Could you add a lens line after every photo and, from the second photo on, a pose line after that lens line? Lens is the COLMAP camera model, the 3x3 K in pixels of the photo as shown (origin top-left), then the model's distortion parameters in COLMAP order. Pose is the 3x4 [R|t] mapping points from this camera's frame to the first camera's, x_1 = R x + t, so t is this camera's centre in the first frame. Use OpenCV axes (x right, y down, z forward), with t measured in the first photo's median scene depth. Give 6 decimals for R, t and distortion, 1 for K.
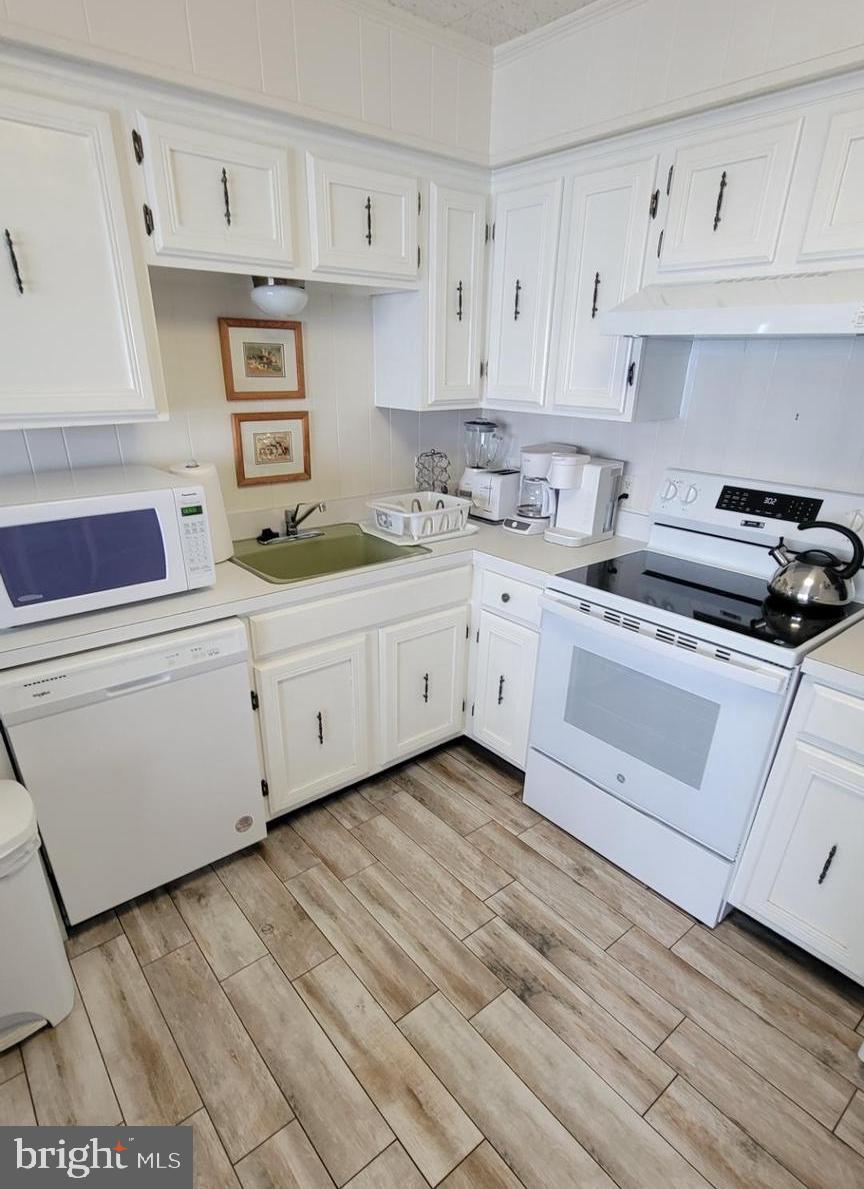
lens RADIAL K [[619.3, 0, 426.1], [0, 619.3, 662.5], [0, 0, 1]] dist [-0.001847, -0.001171]
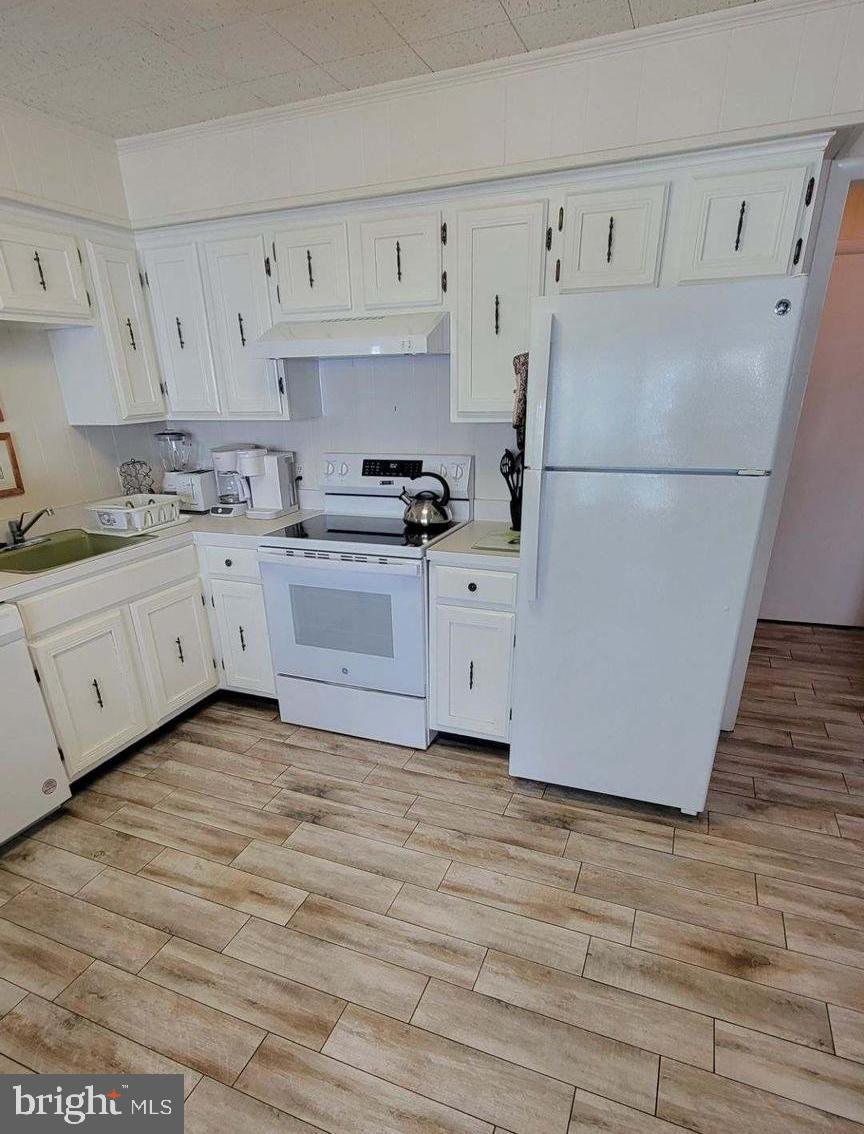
lens RADIAL K [[617.6, 0, 421.2], [0, 617.6, 672.5], [0, 0, 1]] dist [-0.009180, -0.000280]
pose [[0.881583, -0.231722, 0.411238, -0.105052], [0.237681, 0.970623, 0.037399, 0.174830], [-0.407823, 0.064773, 0.910761, -0.331792]]
